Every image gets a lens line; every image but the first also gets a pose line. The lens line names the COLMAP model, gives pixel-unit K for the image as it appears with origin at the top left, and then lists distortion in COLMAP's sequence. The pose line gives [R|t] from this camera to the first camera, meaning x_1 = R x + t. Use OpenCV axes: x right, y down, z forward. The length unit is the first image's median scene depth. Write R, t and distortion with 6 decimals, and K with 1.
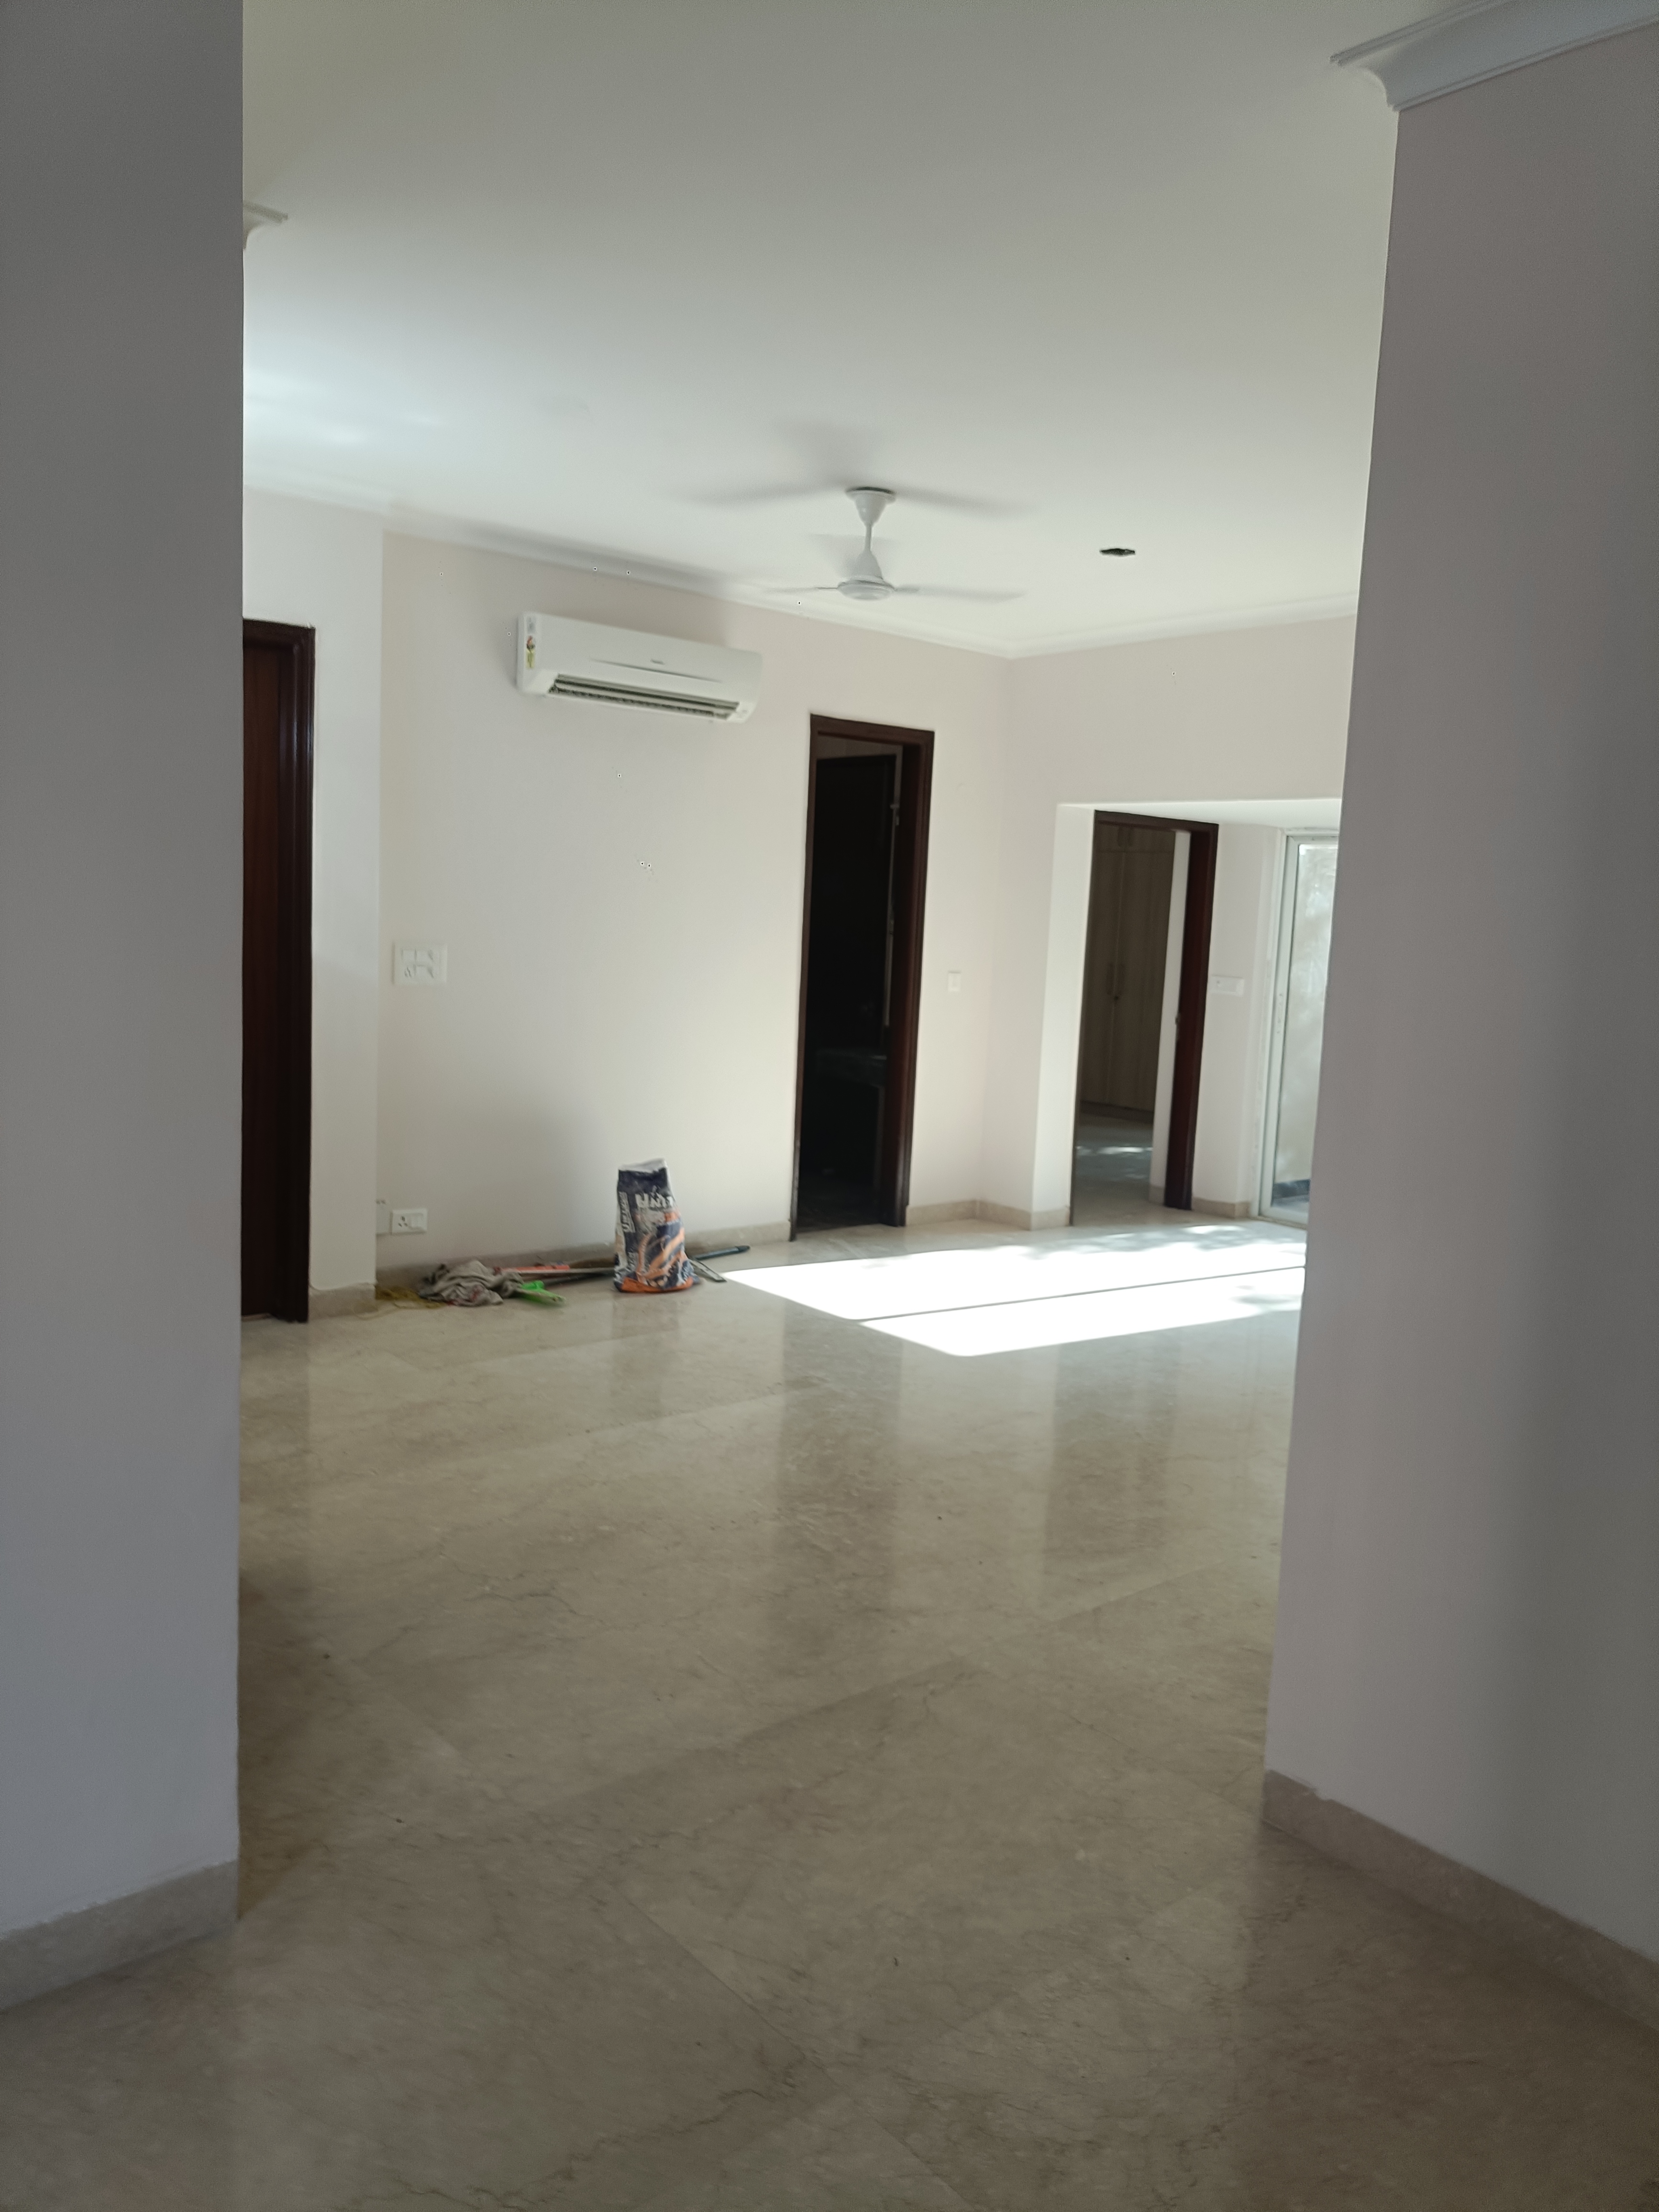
lens RADIAL K [[1619.2, 0, 829.5], [0, 1619.2, 1106.0], [0, 0, 1]] dist [0.003518, 0.000439]
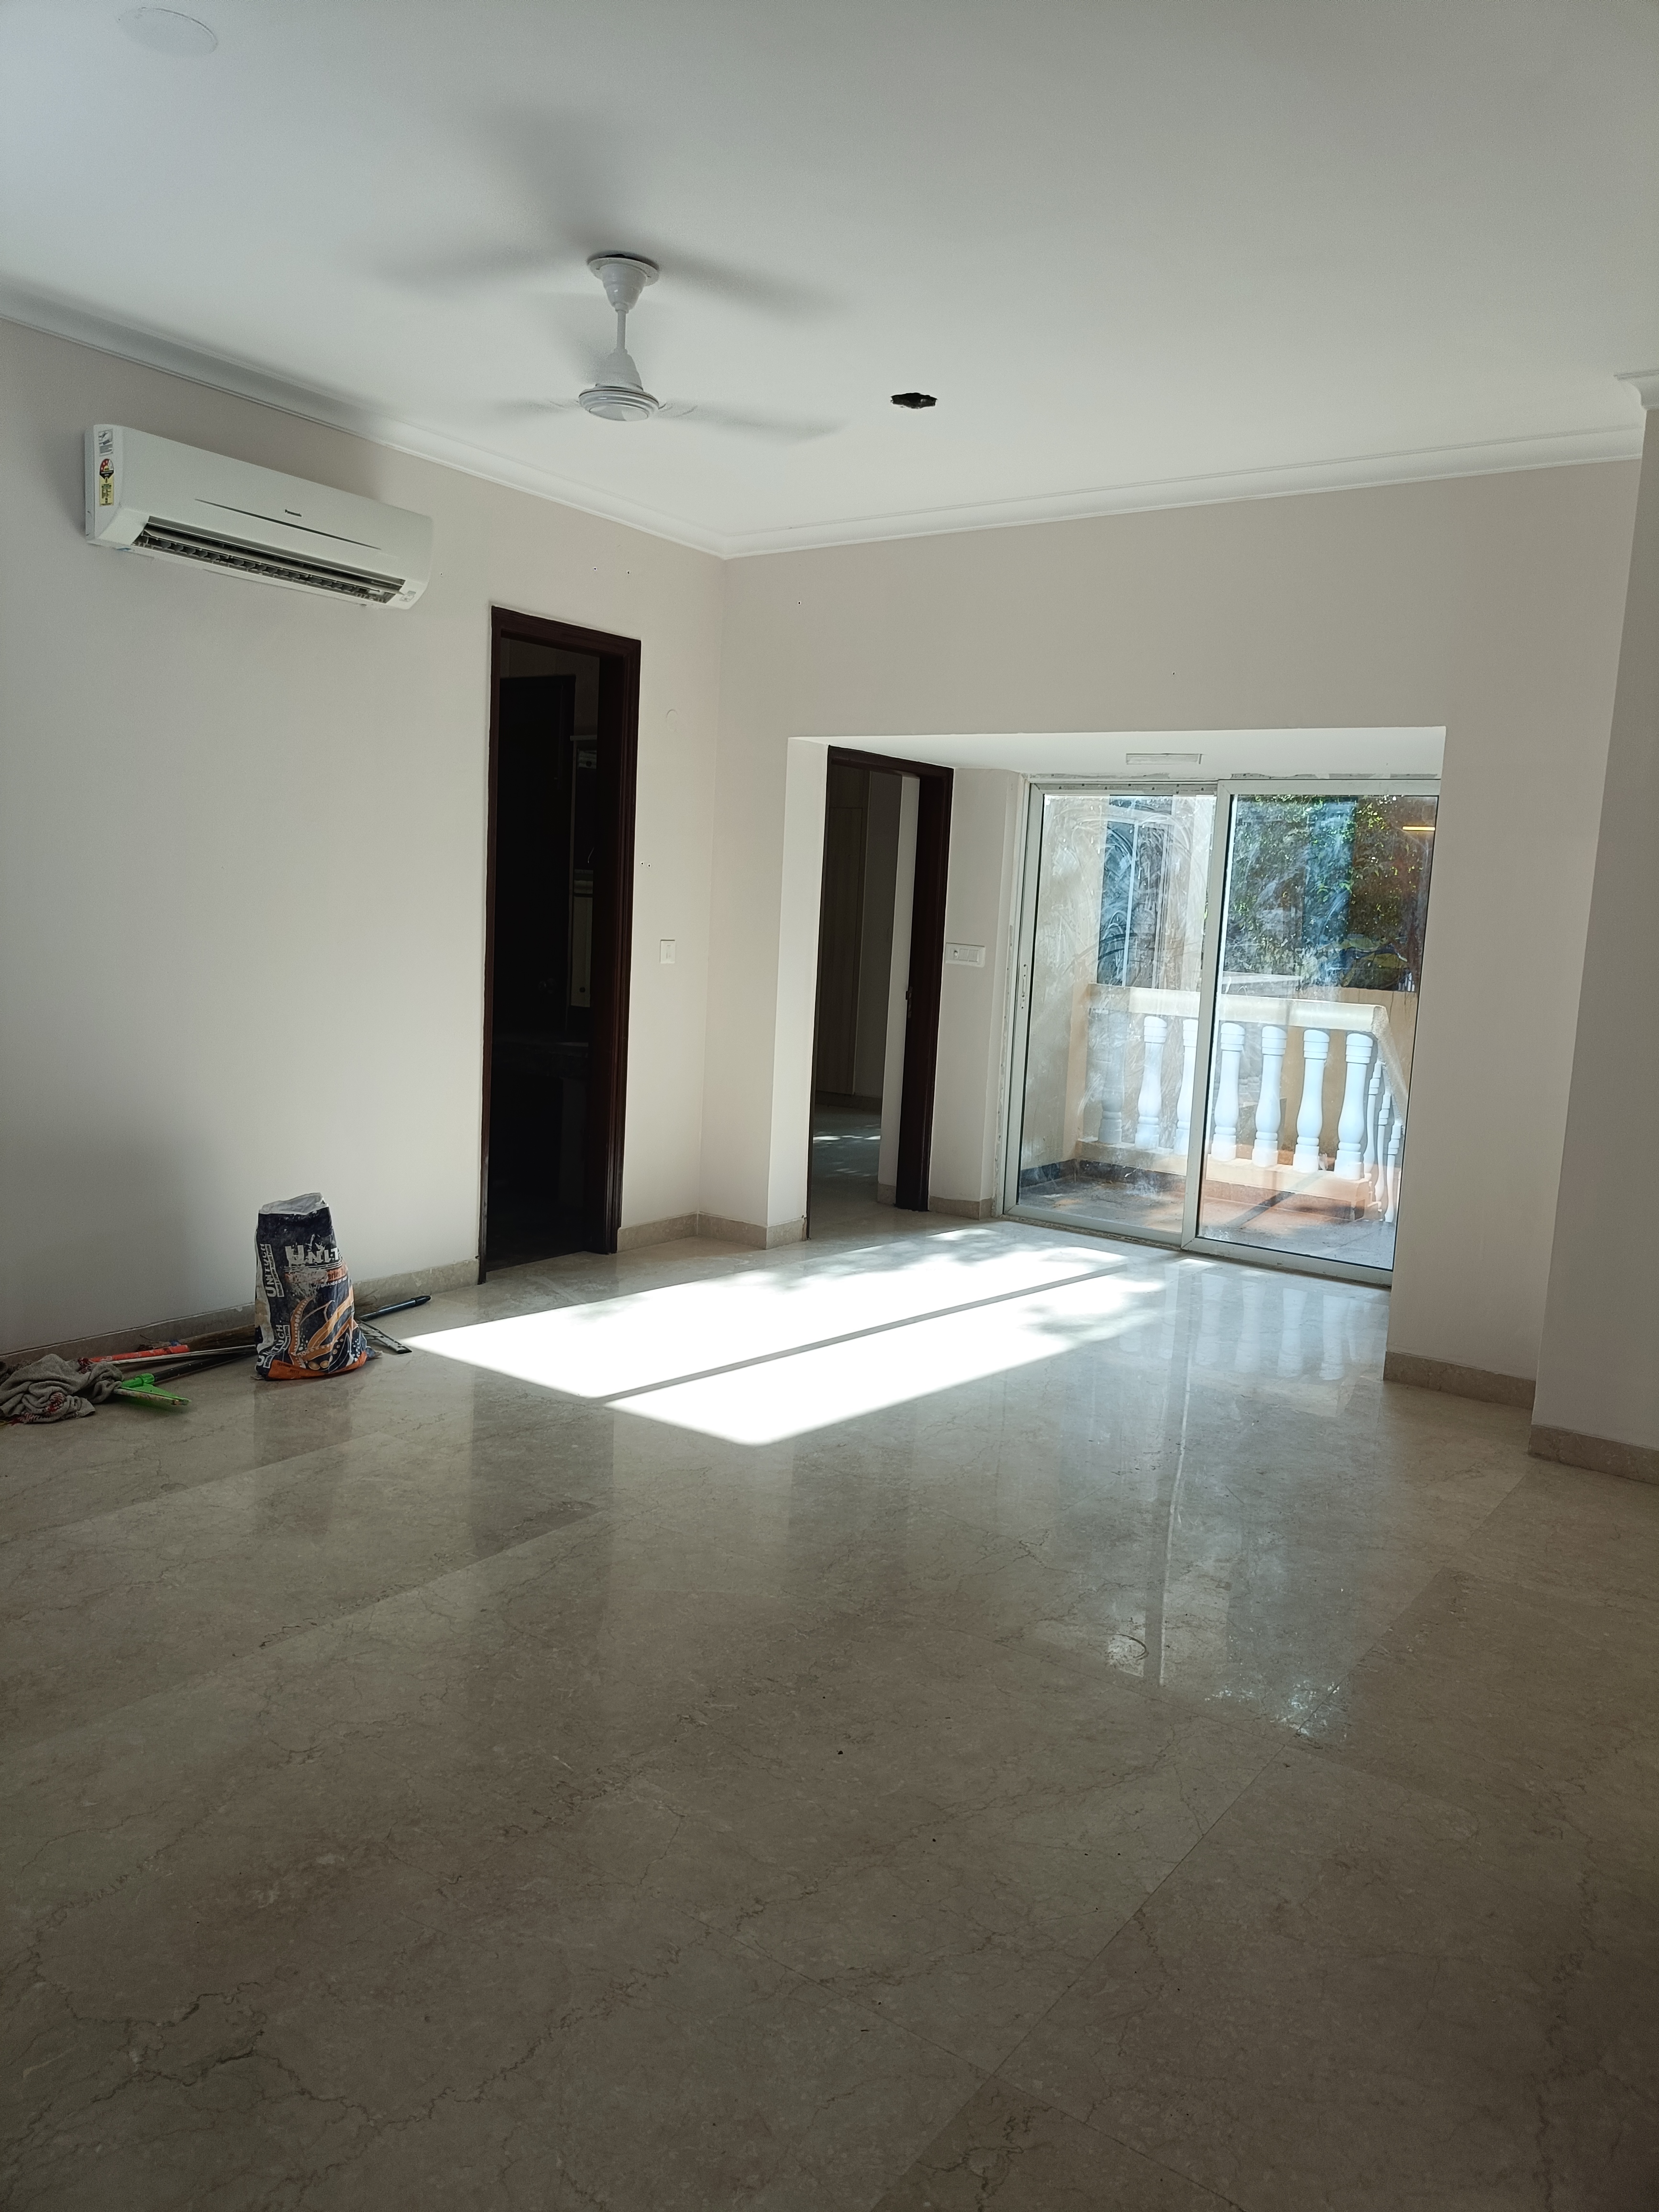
lens RADIAL K [[1619.2, 0, 829.5], [0, 1619.2, 1106.0], [0, 0, 1]] dist [0.003518, 0.000439]
pose [[0.968082, -0.030861, 0.248727, -0.061098], [0.026162, 0.999412, 0.022178, -0.018366], [-0.249265, -0.014963, 0.968320, 0.228498]]
